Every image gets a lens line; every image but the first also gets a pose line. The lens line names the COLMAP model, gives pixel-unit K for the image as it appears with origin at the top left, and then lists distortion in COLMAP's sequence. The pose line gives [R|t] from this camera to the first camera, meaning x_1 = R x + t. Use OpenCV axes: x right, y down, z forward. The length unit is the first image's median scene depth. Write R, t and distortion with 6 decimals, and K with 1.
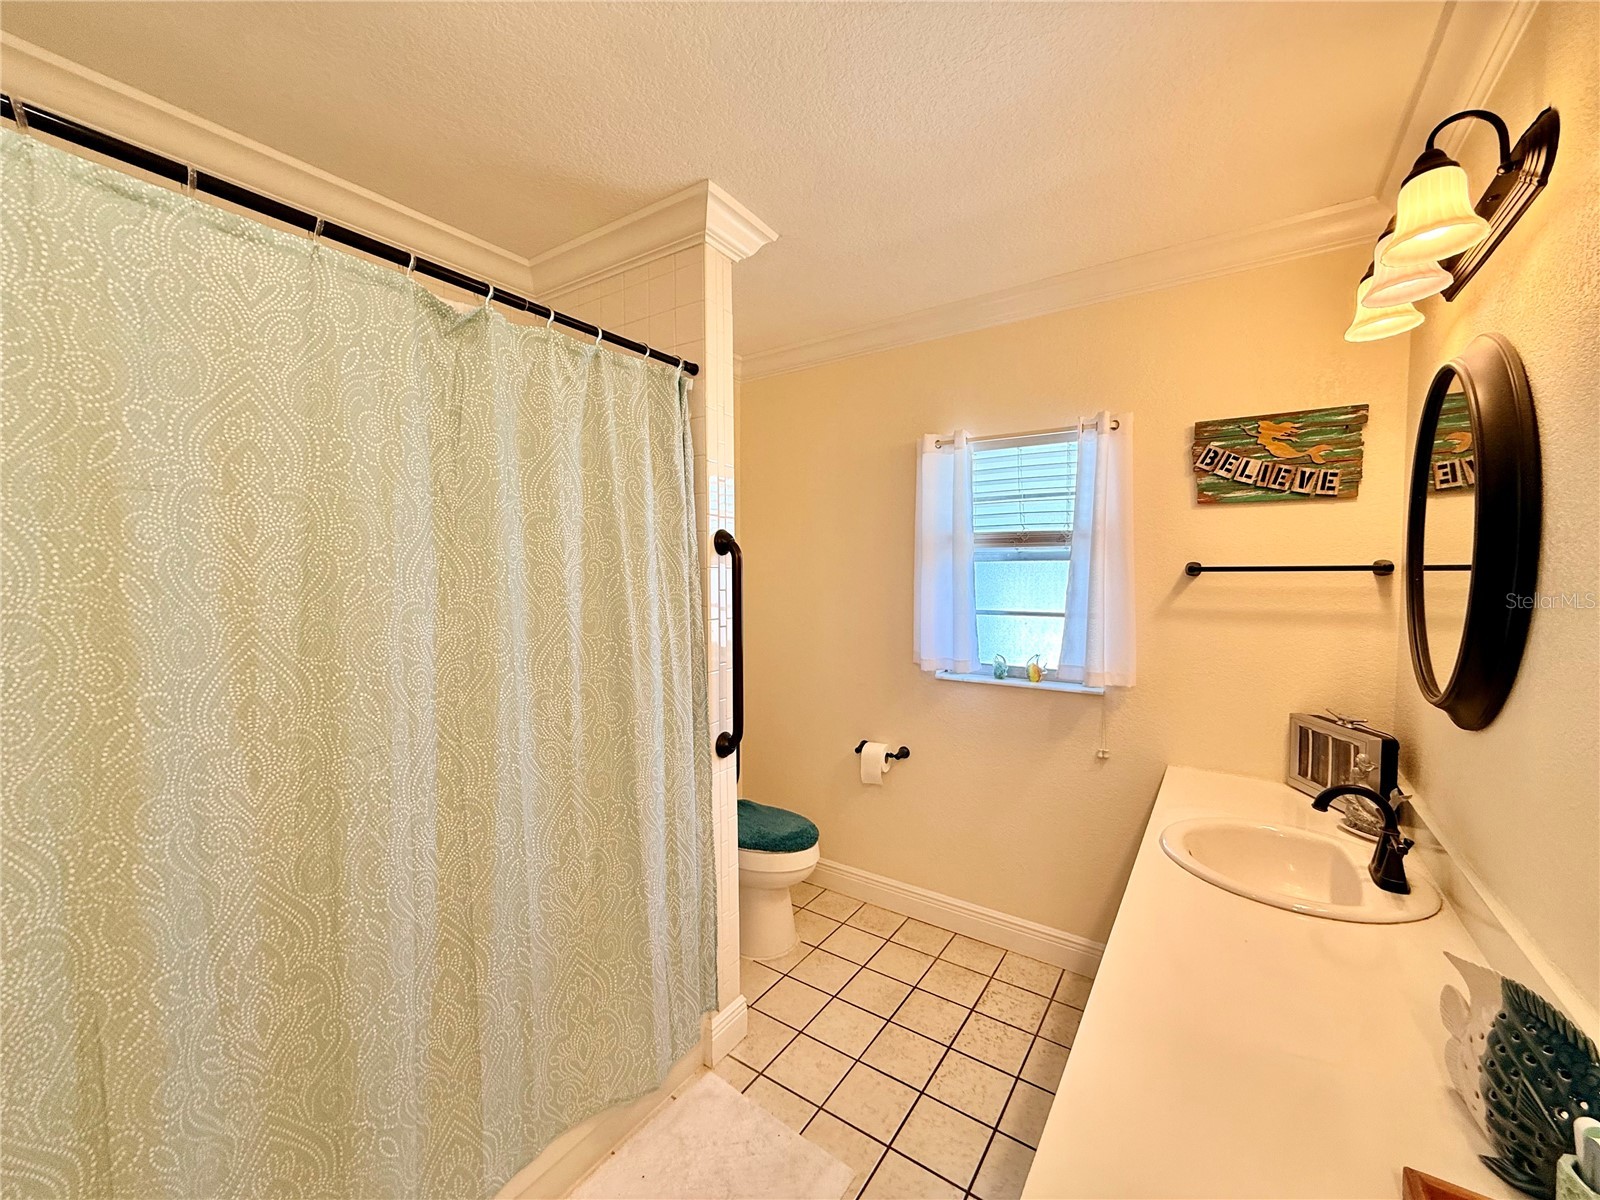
lens RADIAL K [[642.1, 0, 799.2], [0, 642.1, 607.2], [0, 0, 1]] dist [-0.000785, -0.000094]
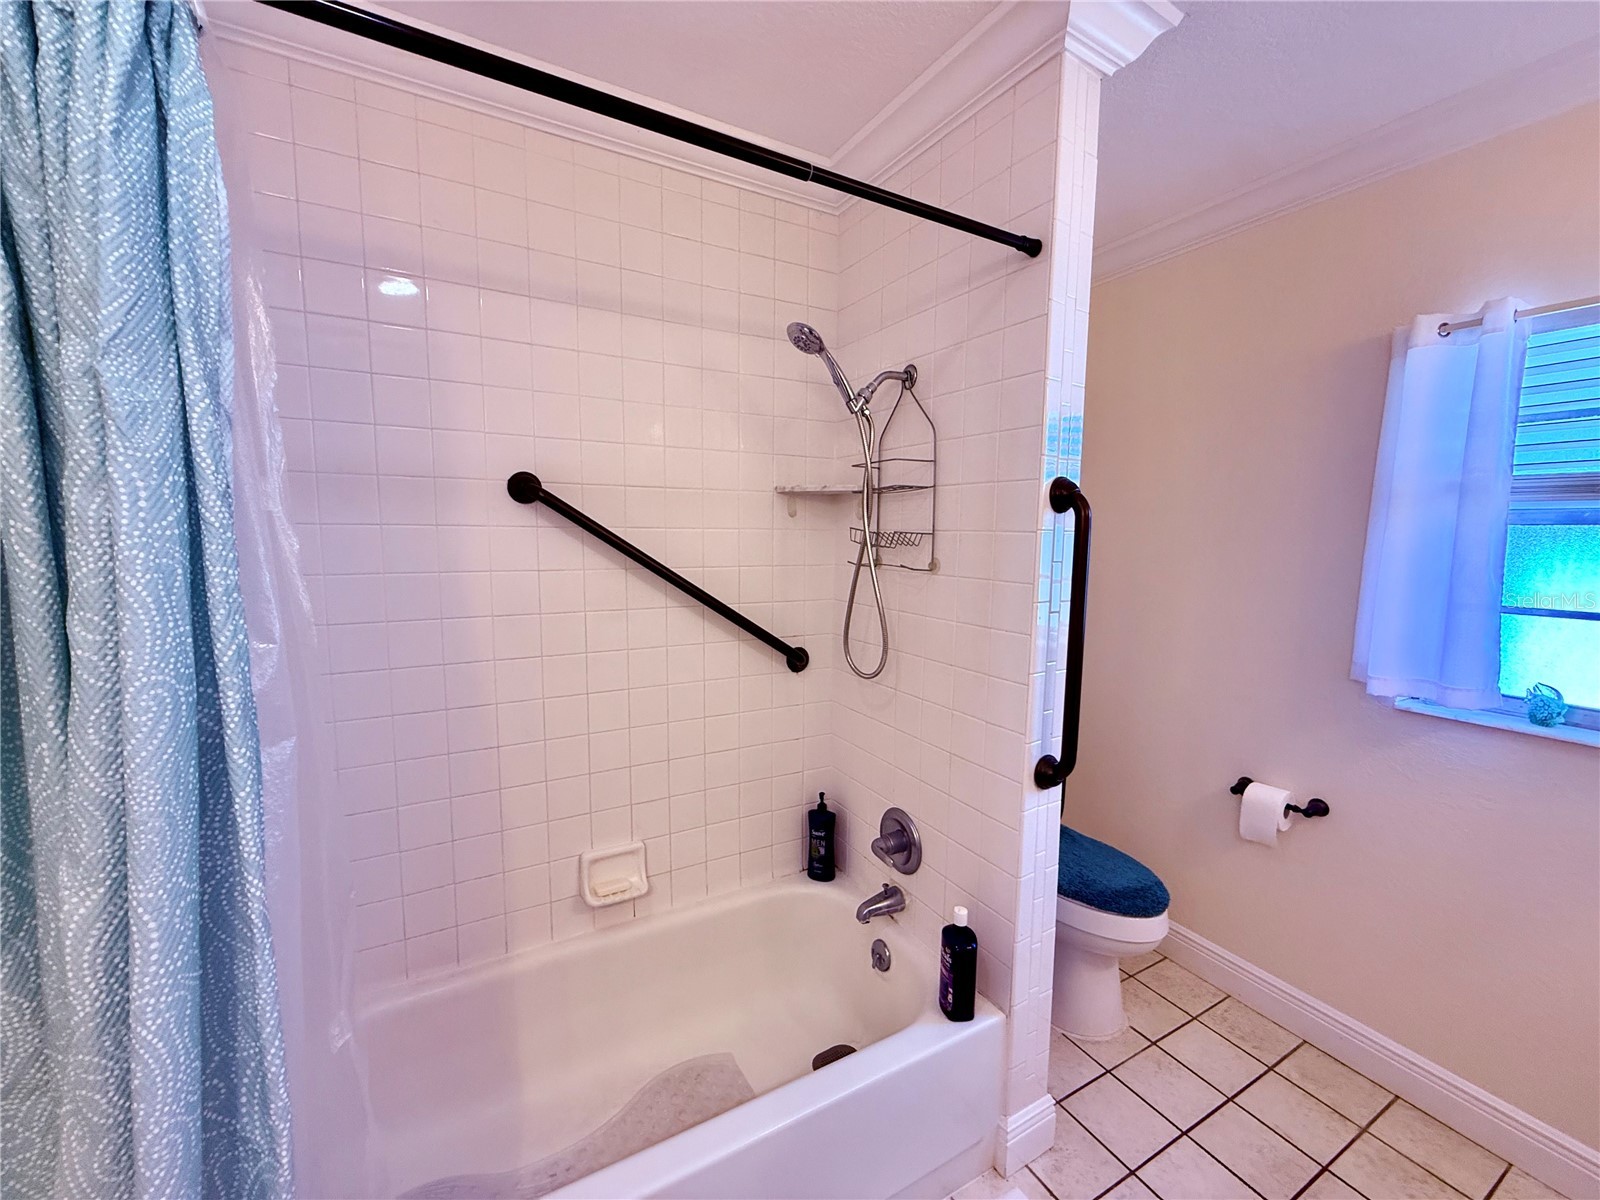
lens RADIAL K [[642.1, 0, 799.2], [0, 642.1, 607.2], [0, 0, 1]] dist [-0.000785, -0.000094]
pose [[0.894359, 0.058361, -0.443527, -0.044020], [-0.035661, 0.997600, 0.059358, -0.006701], [0.445927, -0.037271, 0.894293, 0.176341]]
